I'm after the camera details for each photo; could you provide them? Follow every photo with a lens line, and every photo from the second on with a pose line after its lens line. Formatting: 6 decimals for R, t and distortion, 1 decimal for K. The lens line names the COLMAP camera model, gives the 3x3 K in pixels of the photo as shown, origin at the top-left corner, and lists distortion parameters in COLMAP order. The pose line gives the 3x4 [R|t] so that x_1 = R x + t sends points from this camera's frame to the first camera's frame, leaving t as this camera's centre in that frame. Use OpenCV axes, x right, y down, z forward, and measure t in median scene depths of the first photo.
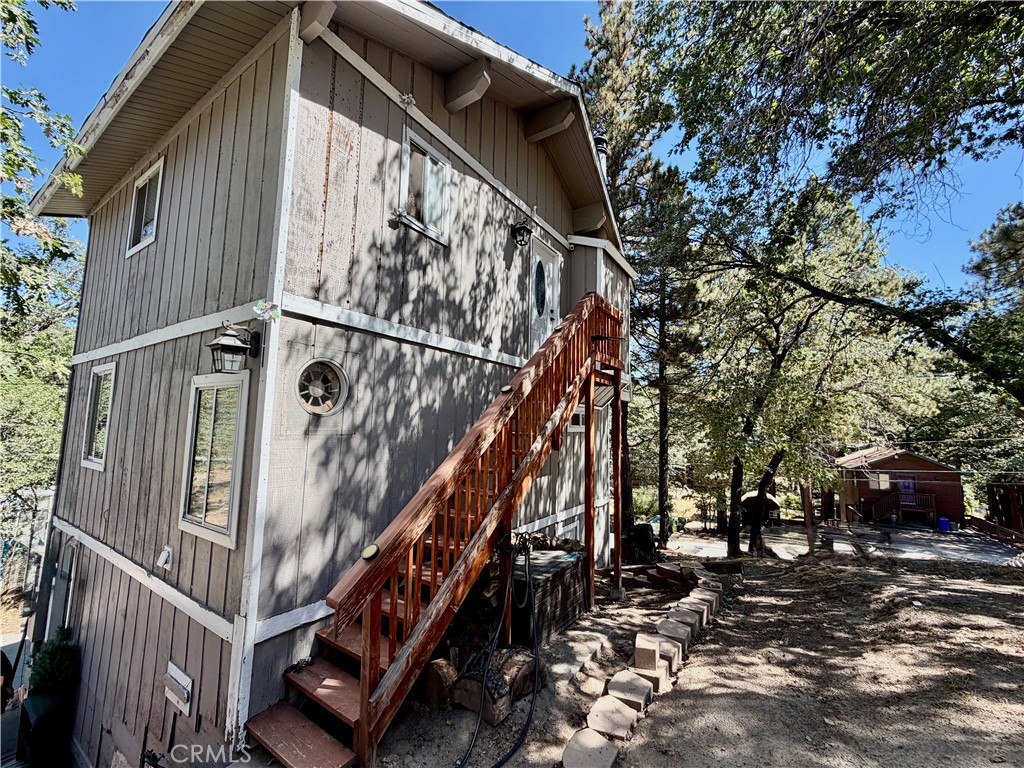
lens RADIAL K [[408.8, 0, 509.5], [0, 408.8, 379.6], [0, 0, 1]] dist [0.000059, -0.000253]
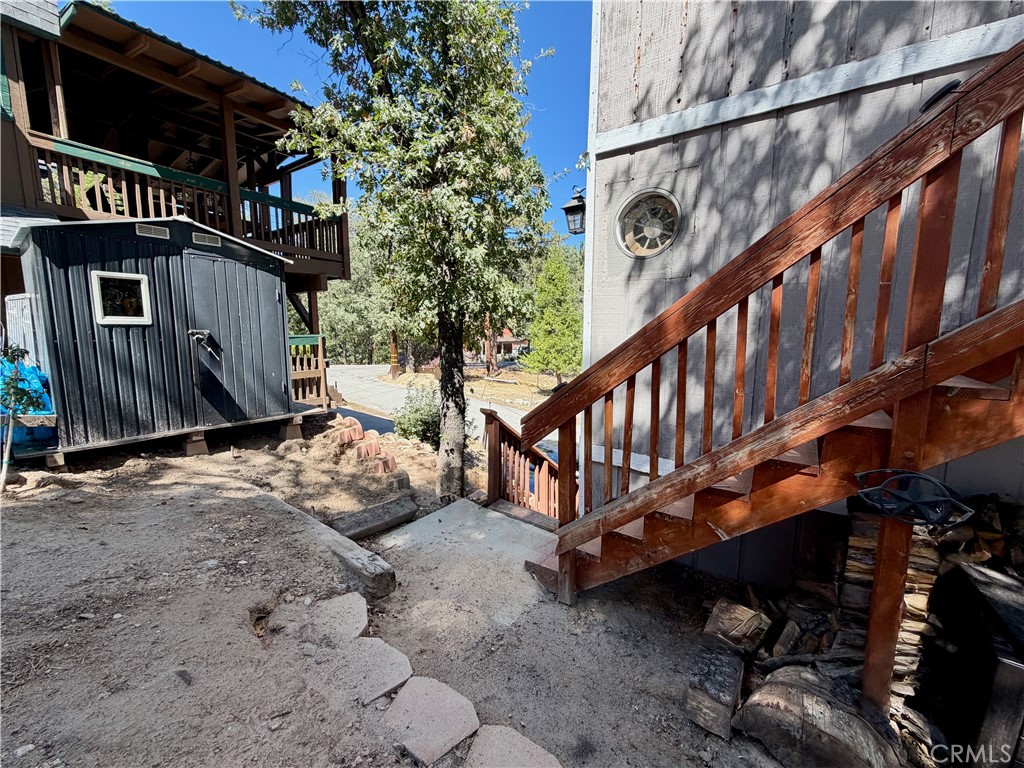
lens RADIAL K [[408.8, 0, 510.1], [0, 408.8, 382.6], [0, 0, 1]] dist [0.000059, -0.000253]
pose [[-0.024117, 0.113497, -0.993246, 0.422018], [0.100883, 0.988739, 0.110533, 0.210527], [0.994606, -0.097536, -0.035295, 0.655767]]
